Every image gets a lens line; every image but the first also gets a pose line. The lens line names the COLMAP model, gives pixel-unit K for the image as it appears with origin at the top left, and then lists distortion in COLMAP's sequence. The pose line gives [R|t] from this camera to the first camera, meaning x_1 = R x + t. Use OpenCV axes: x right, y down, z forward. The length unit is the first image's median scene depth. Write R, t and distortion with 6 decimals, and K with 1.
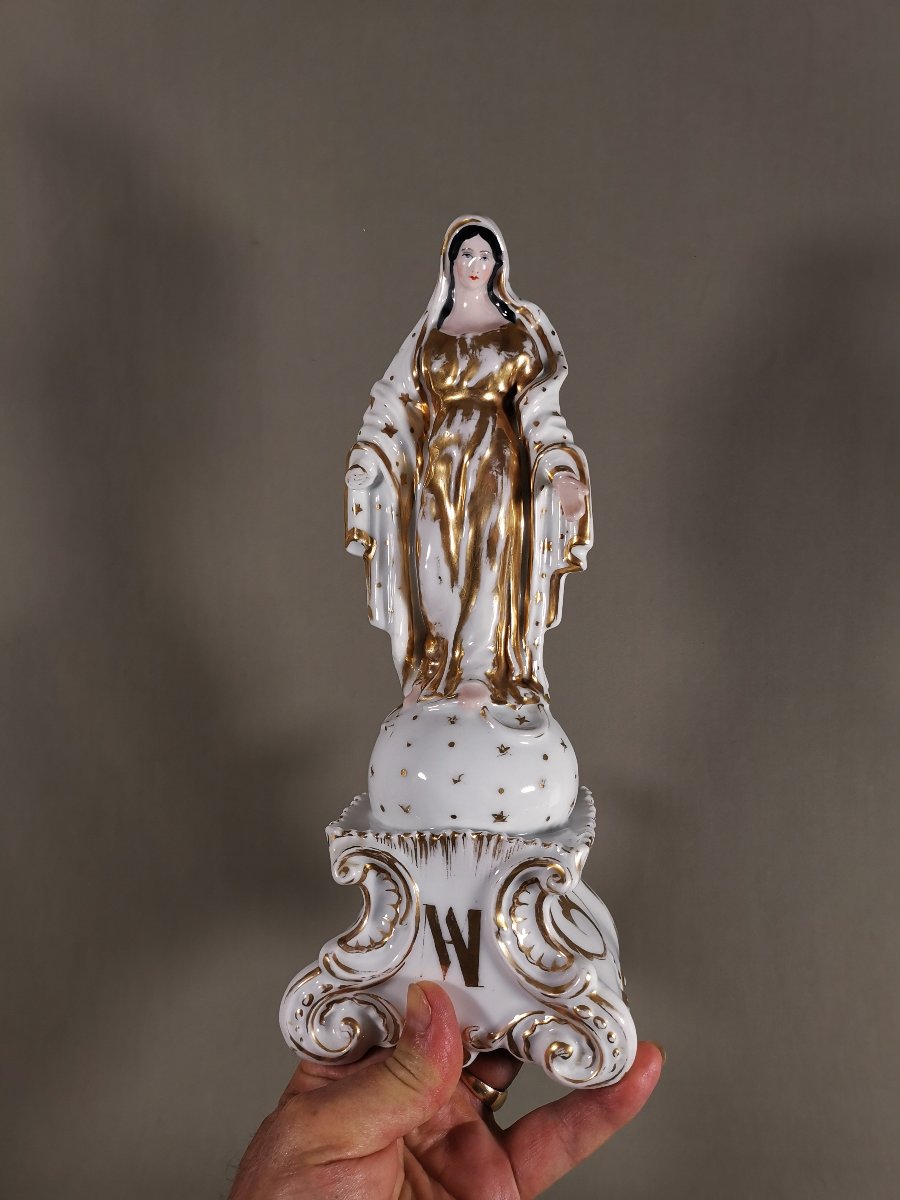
lens RADIAL K [[958.2, 0, 450.0], [0, 958.2, 600.0], [0, 0, 1]] dist [0.056536, -0.114899]
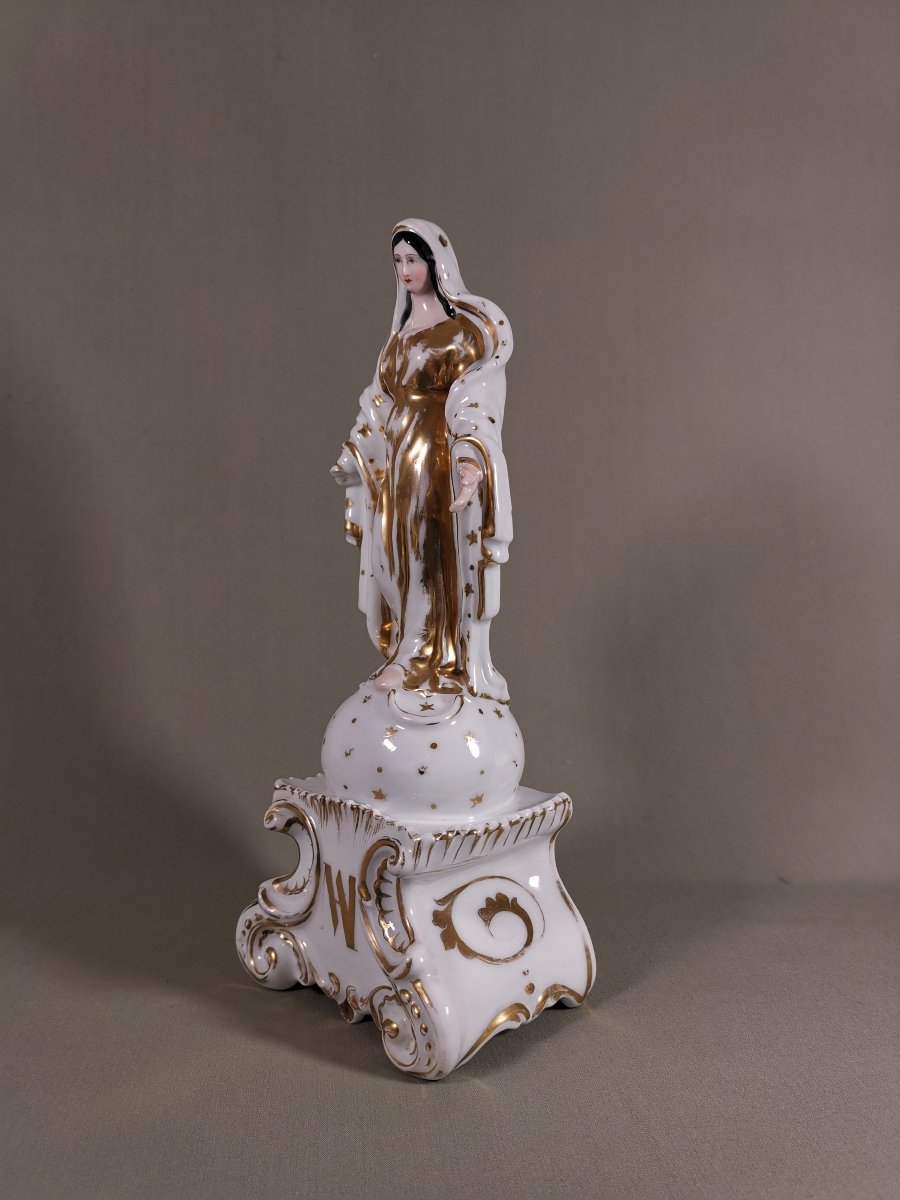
lens RADIAL K [[958.2, 0, 450.0], [0, 958.2, 600.0], [0, 0, 1]] dist [0.056536, -0.114899]
pose [[0.810356, 0.049877, -0.583811, 0.690973], [-0.052924, 0.998528, 0.011847, -0.002474], [0.583542, 0.021297, 0.811803, 0.183263]]
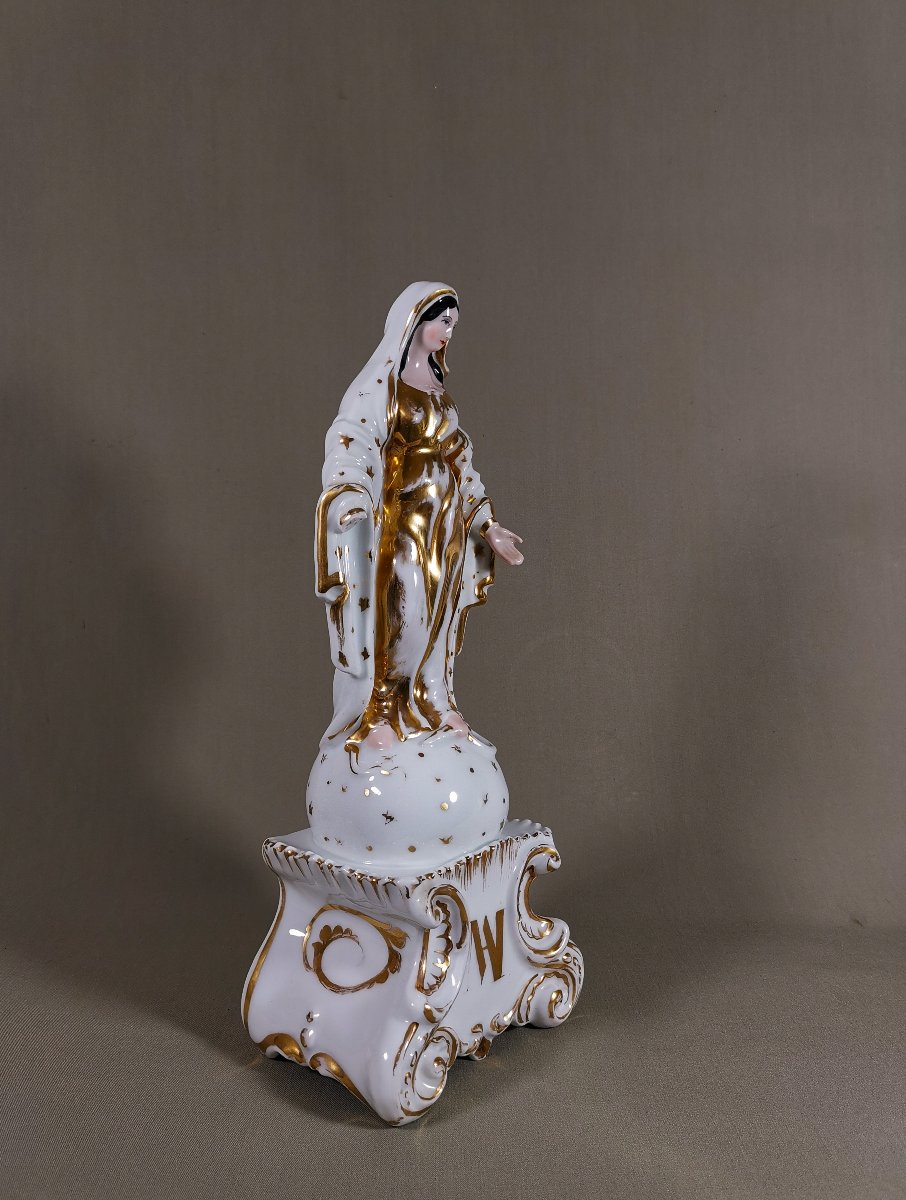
lens RADIAL K [[958.2, 0, 453.0], [0, 958.2, 600.0], [0, 0, 1]] dist [0.056536, -0.114899]
pose [[0.507339, -0.045196, 0.860561, -0.919684], [0.047168, 0.998583, 0.024637, -0.069478], [-0.860455, 0.028092, 0.508752, 0.443900]]
